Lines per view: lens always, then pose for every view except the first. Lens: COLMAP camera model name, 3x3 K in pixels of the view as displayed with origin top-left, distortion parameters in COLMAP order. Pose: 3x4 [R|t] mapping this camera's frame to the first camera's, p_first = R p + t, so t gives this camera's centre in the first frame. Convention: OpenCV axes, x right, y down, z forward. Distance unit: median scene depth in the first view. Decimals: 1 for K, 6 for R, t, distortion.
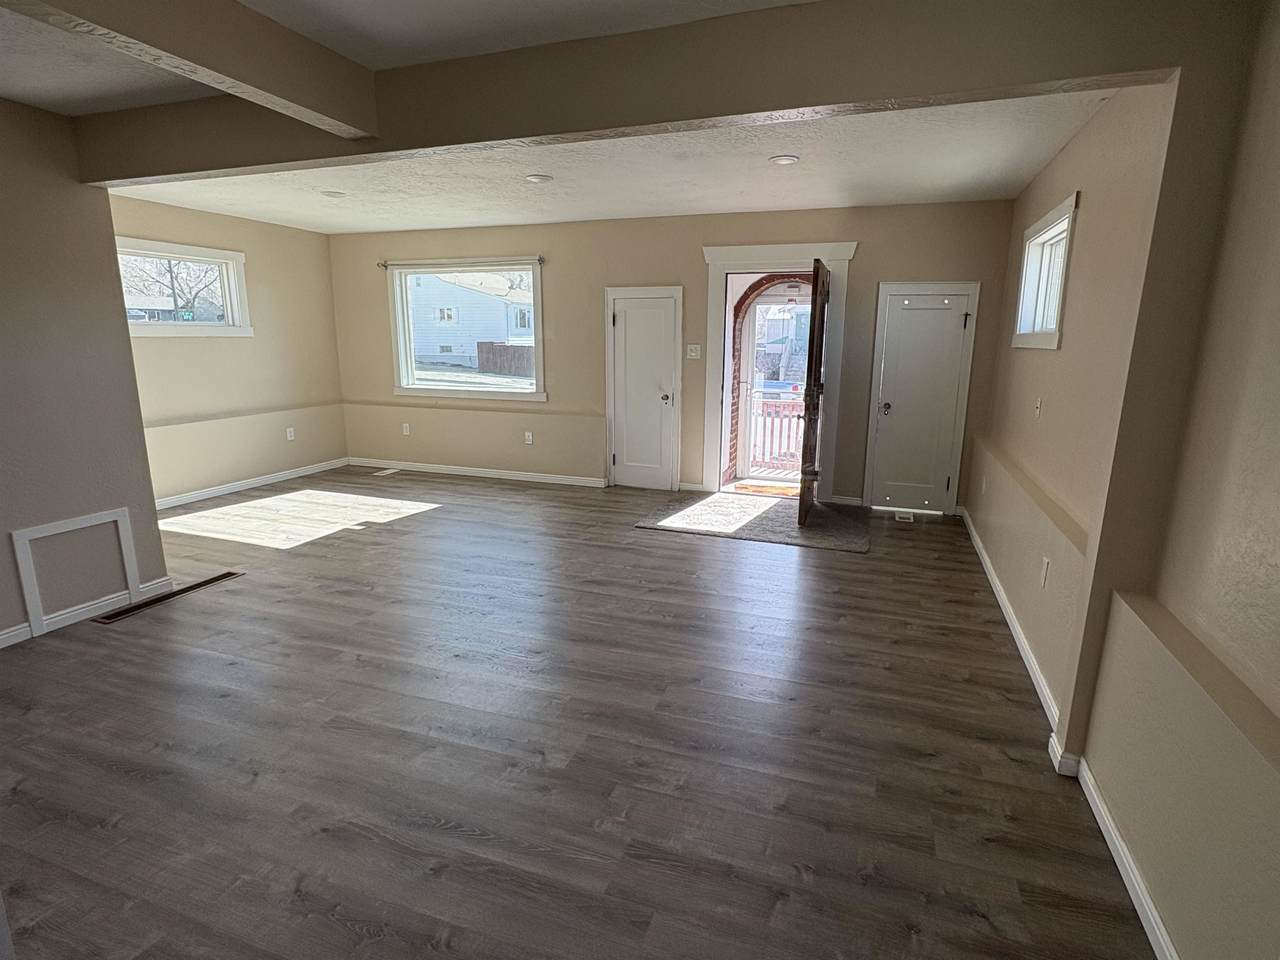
lens RADIAL K [[670.4, 0, 639.9], [0, 670.4, 480.0], [0, 0, 1]] dist [0.003178, 0.000384]
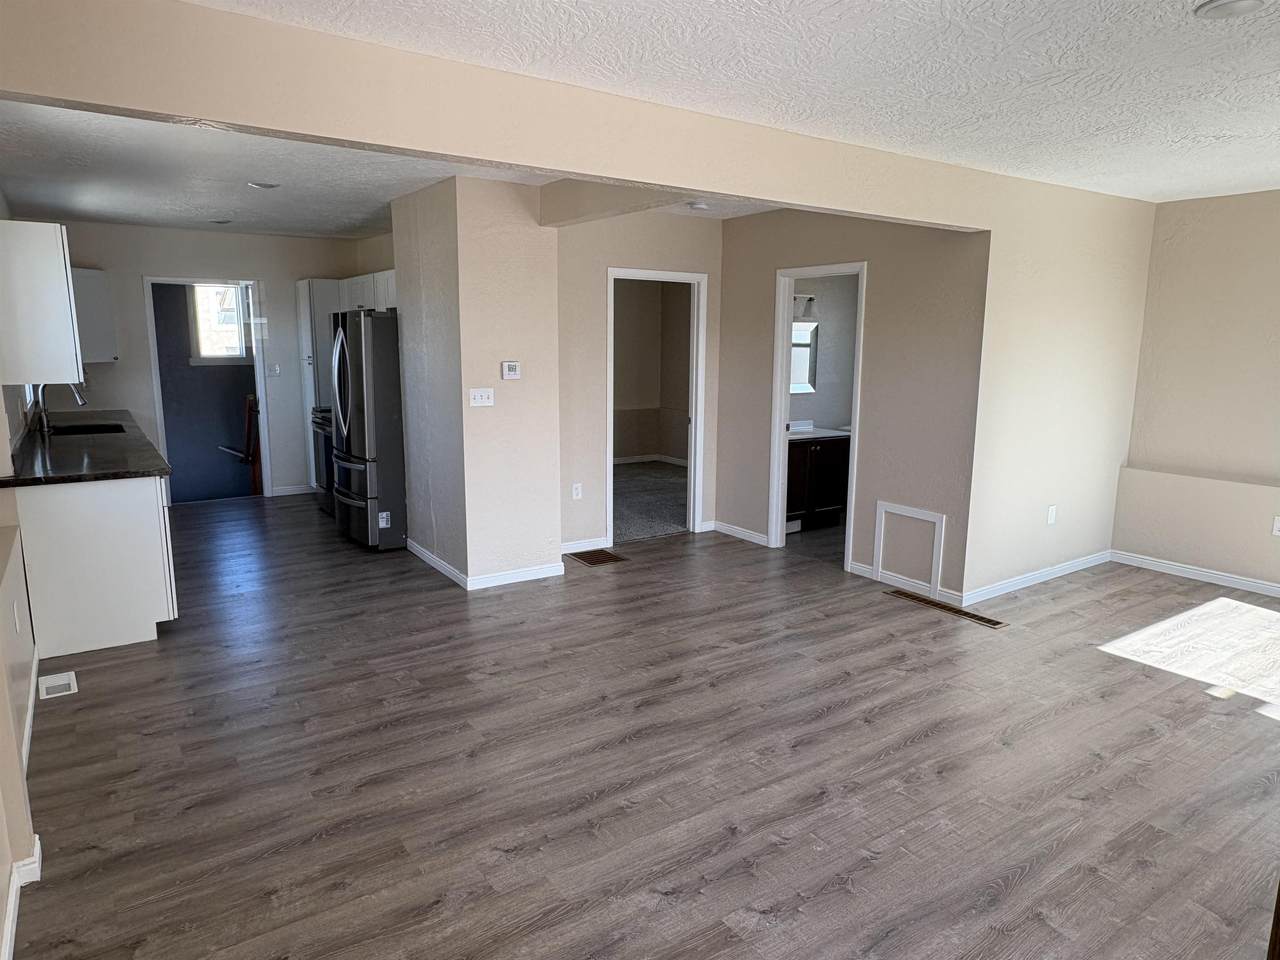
lens RADIAL K [[816.0, 0, 639.5], [0, 816.0, 480.8], [0, 0, 1]] dist [0.000123, -0.004750]
pose [[-0.587965, 0.129051, -0.798526, 0.595869], [-0.181230, 0.941078, 0.285531, -0.301948], [0.788323, 0.312599, -0.529933, 1.273891]]
